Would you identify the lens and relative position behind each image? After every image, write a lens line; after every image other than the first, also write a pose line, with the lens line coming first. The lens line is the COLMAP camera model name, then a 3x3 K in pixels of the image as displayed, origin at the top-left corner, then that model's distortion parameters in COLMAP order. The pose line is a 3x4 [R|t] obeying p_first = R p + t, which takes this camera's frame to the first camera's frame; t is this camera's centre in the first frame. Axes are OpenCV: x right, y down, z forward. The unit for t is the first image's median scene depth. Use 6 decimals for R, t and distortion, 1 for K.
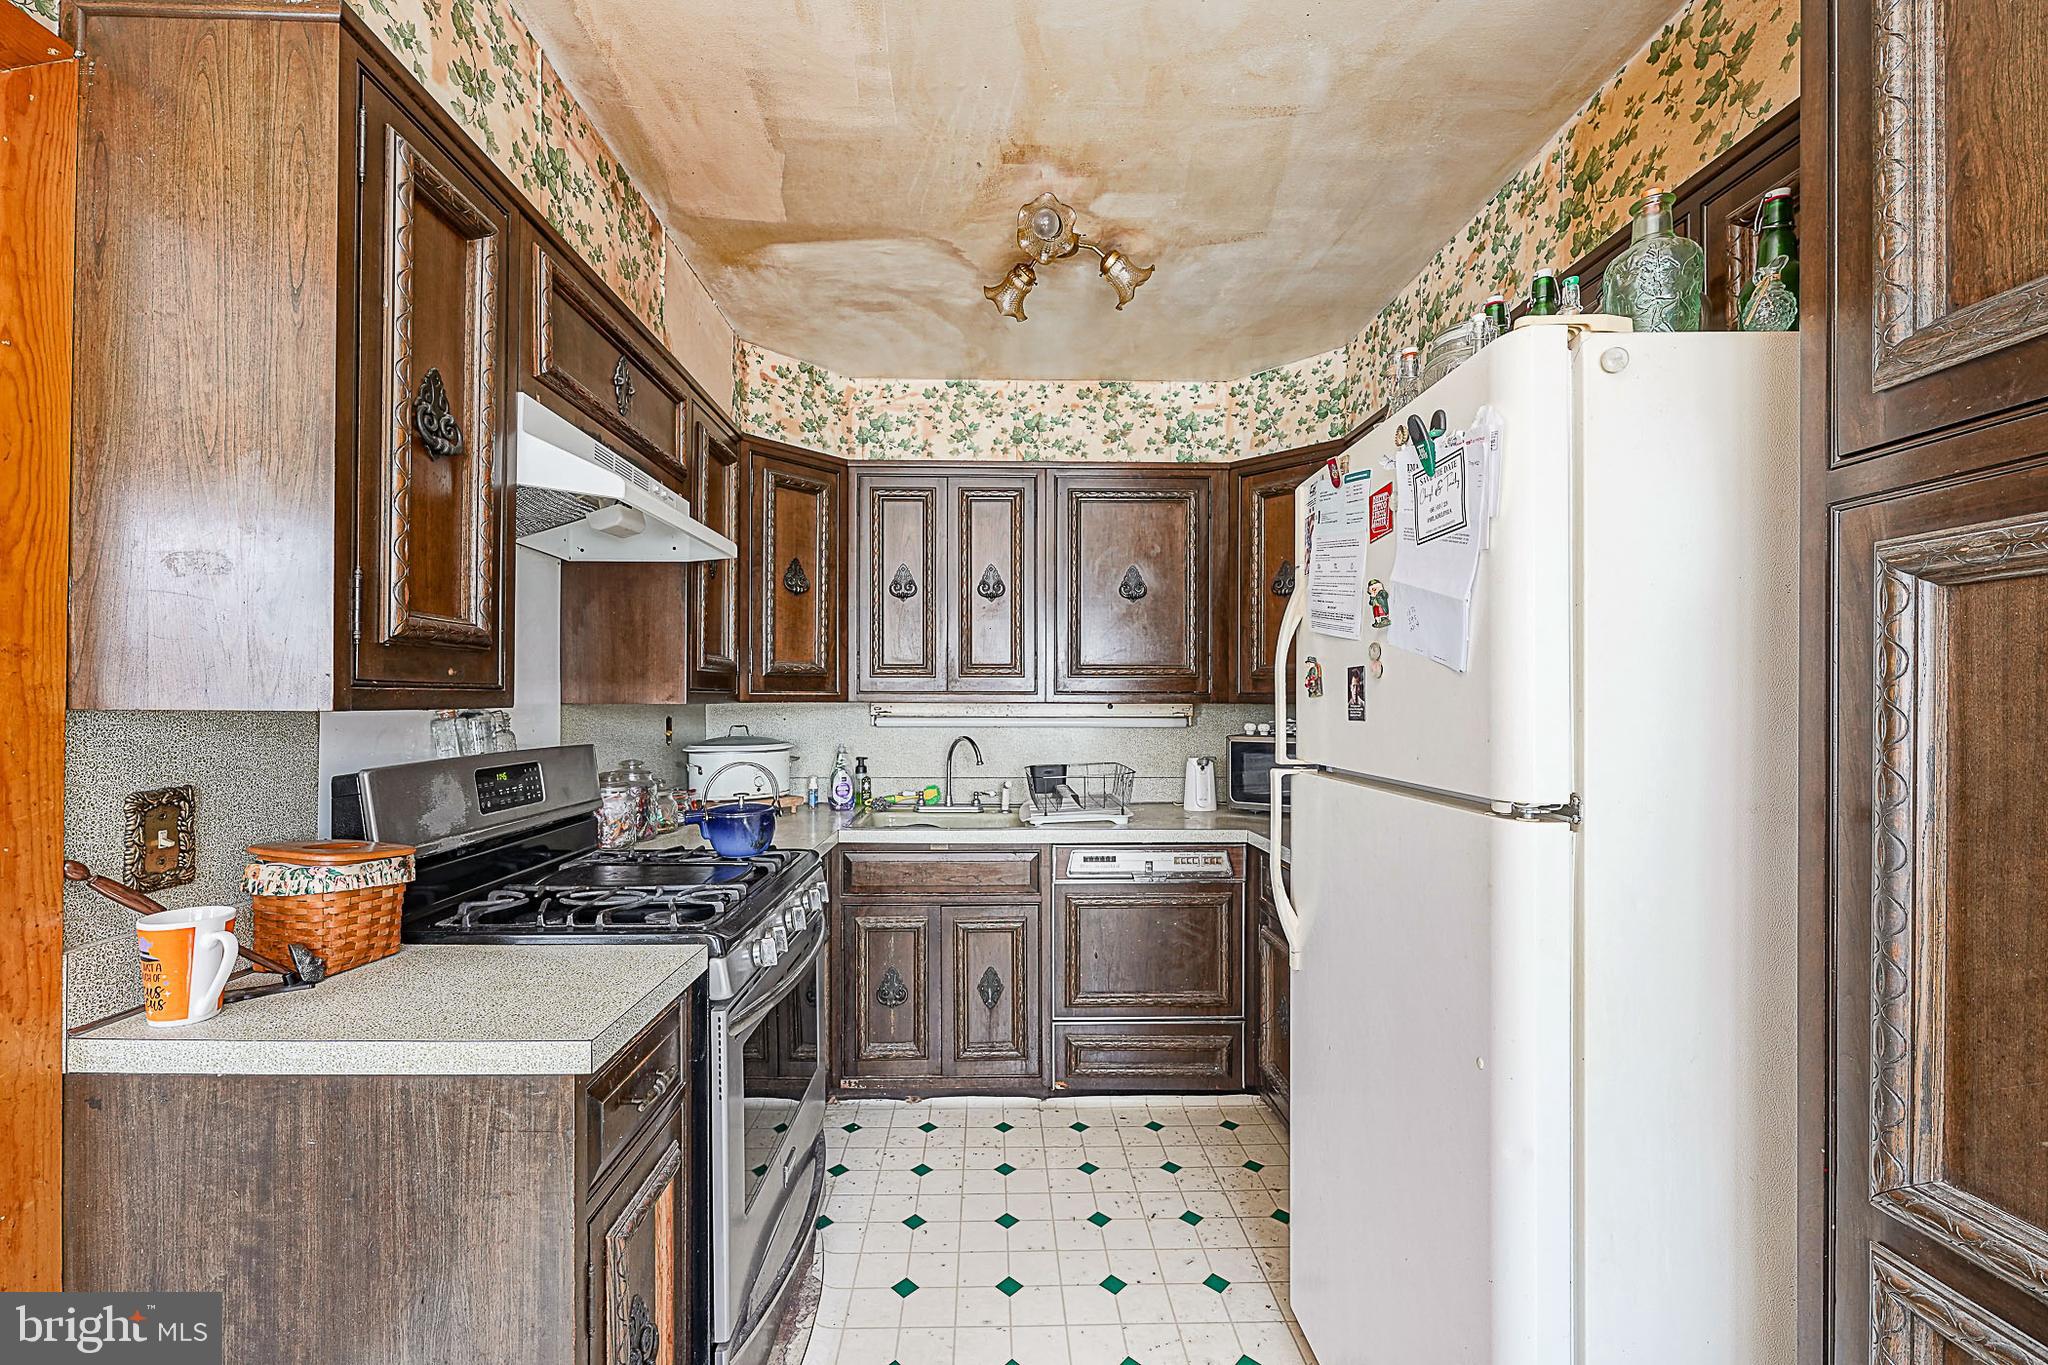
lens RADIAL K [[826.7, 0, 1022.0], [0, 826.7, 689.1], [0, 0, 1]] dist [-0.000231, 0.000355]
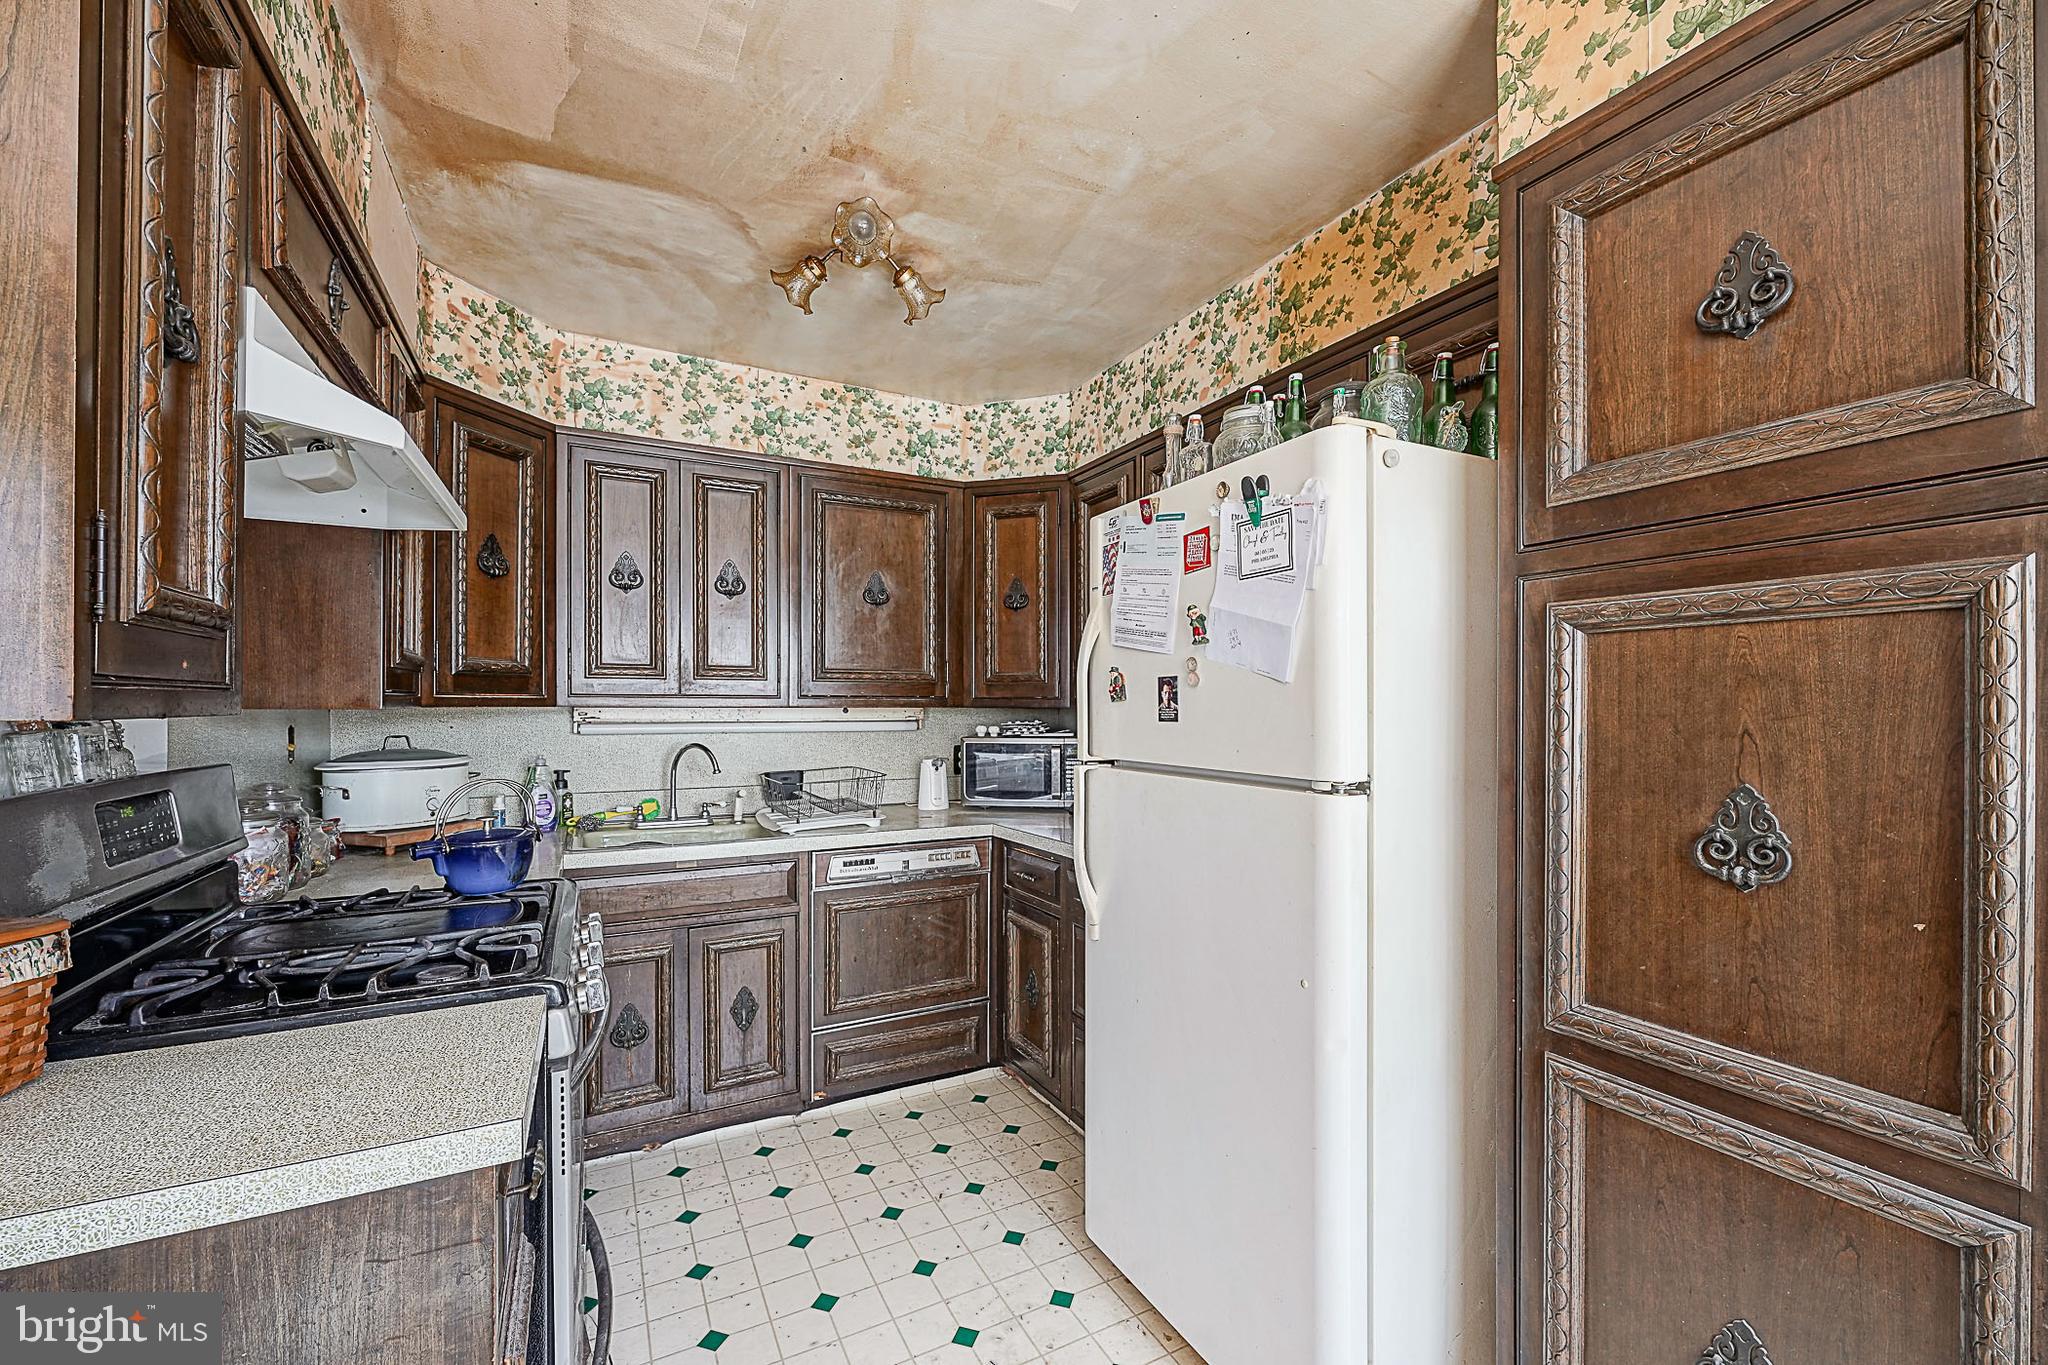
lens RADIAL K [[816.5, 0, 1036.0], [0, 816.5, 694.5], [0, 0, 1]] dist [-0.000661, 0.000553]
pose [[0.893846, 0.005620, 0.448339, -0.161099], [-0.006328, 0.999980, 0.000082, 0.000052], [-0.448330, -0.002910, 0.893864, 0.017419]]
